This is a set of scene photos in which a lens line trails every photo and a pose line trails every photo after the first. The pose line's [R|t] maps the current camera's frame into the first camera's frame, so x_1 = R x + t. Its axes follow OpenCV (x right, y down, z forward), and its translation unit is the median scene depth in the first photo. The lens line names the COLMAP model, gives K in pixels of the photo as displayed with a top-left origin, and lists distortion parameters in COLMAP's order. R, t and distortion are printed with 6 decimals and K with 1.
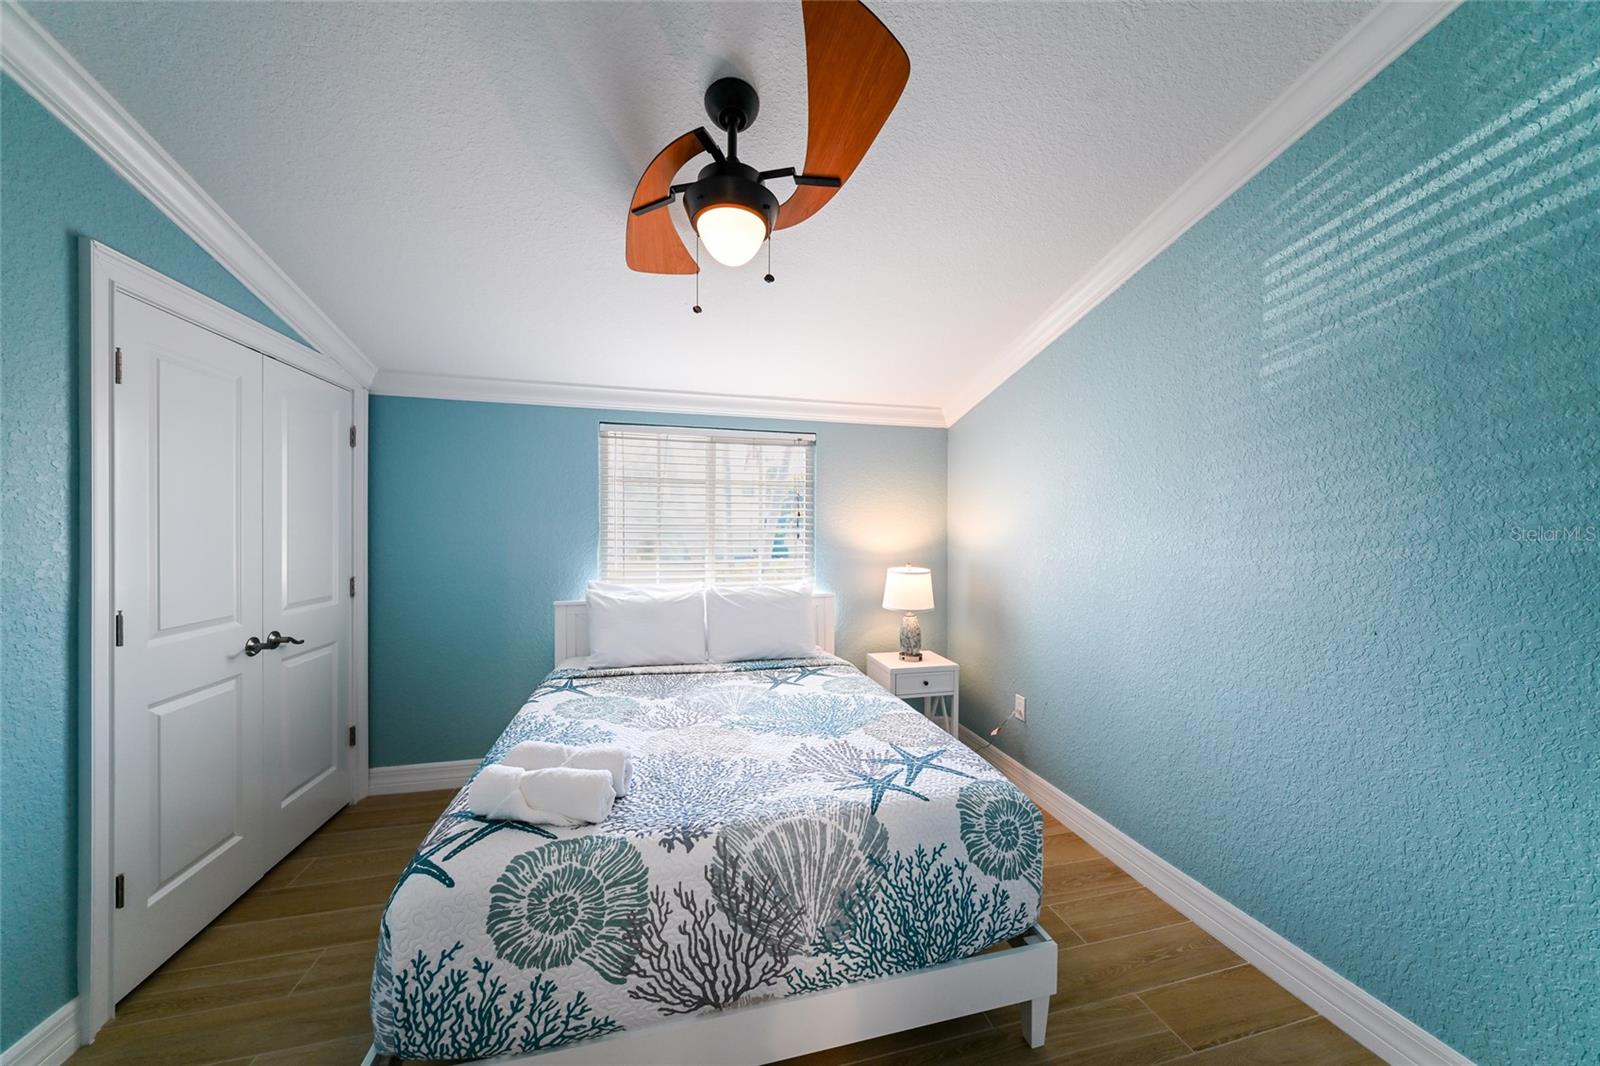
lens RADIAL K [[561.3, 0, 804.0], [0, 561.3, 535.2], [0, 0, 1]] dist [0.005716, -0.002830]
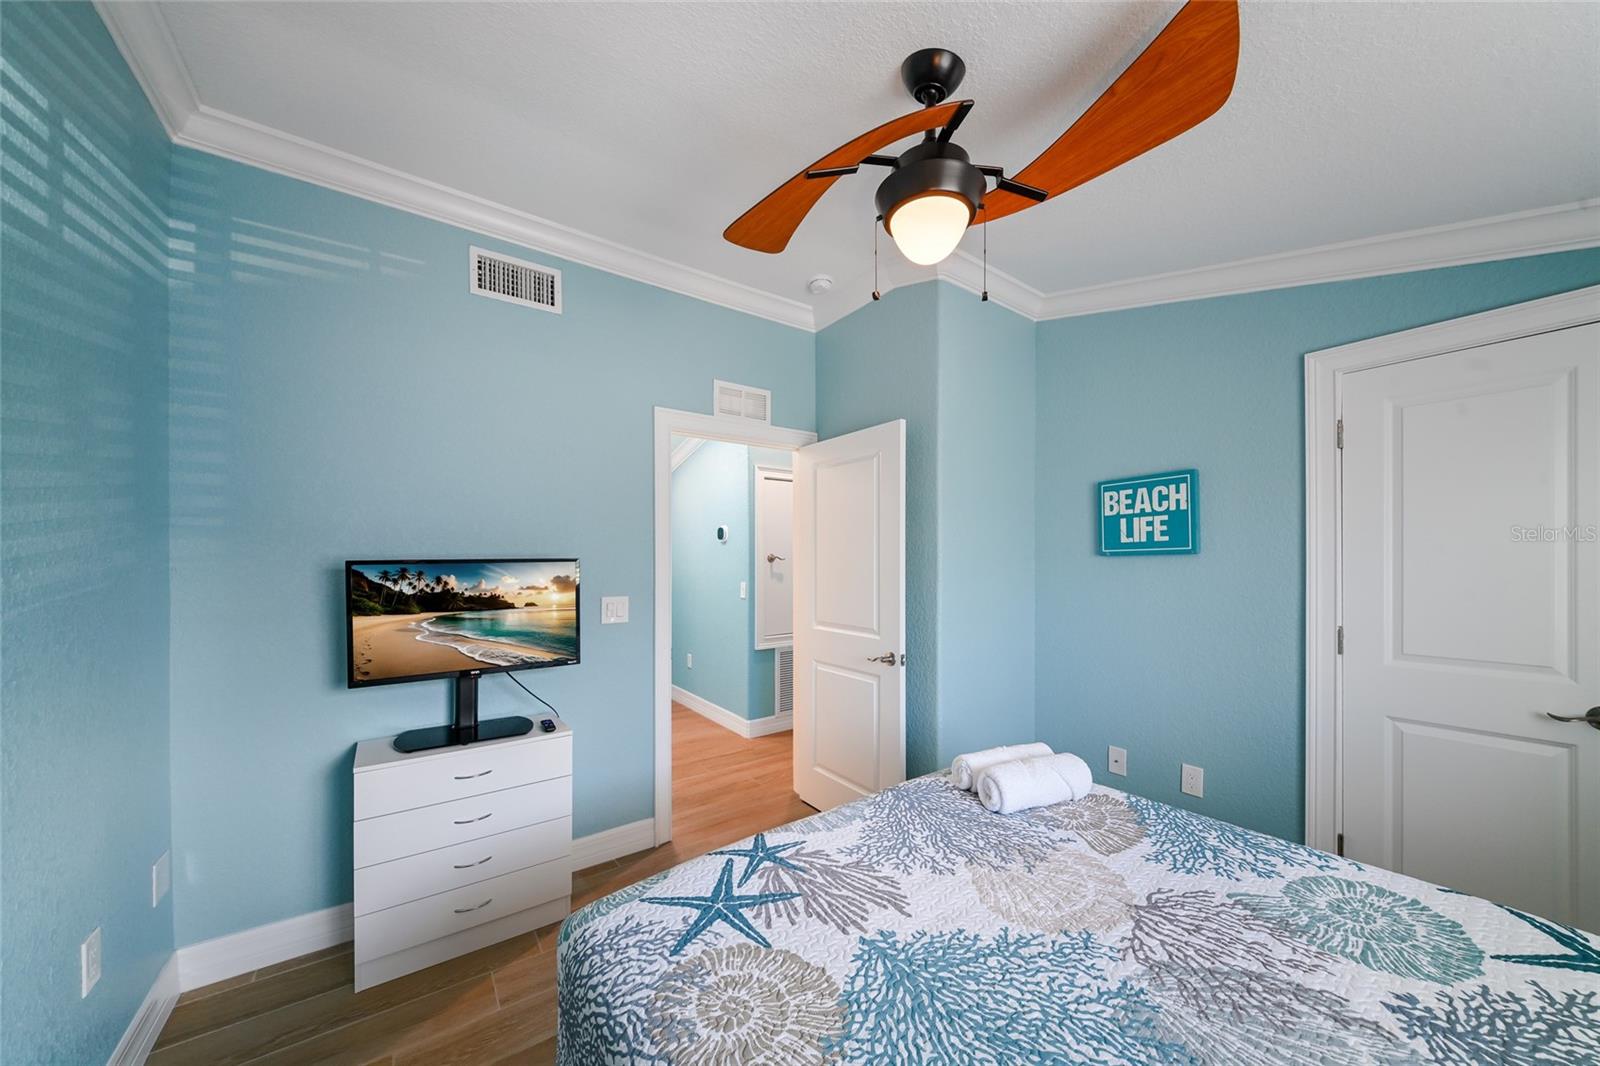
lens RADIAL K [[561.3, 0, 814.2], [0, 561.3, 560.9], [0, 0, 1]] dist [0.005716, -0.002830]
pose [[-0.928634, 0.000866, -0.370997, 0.332664], [0.001024, 0.999999, -0.000229, -0.013779], [0.370997, -0.000593, -0.928634, 1.601681]]
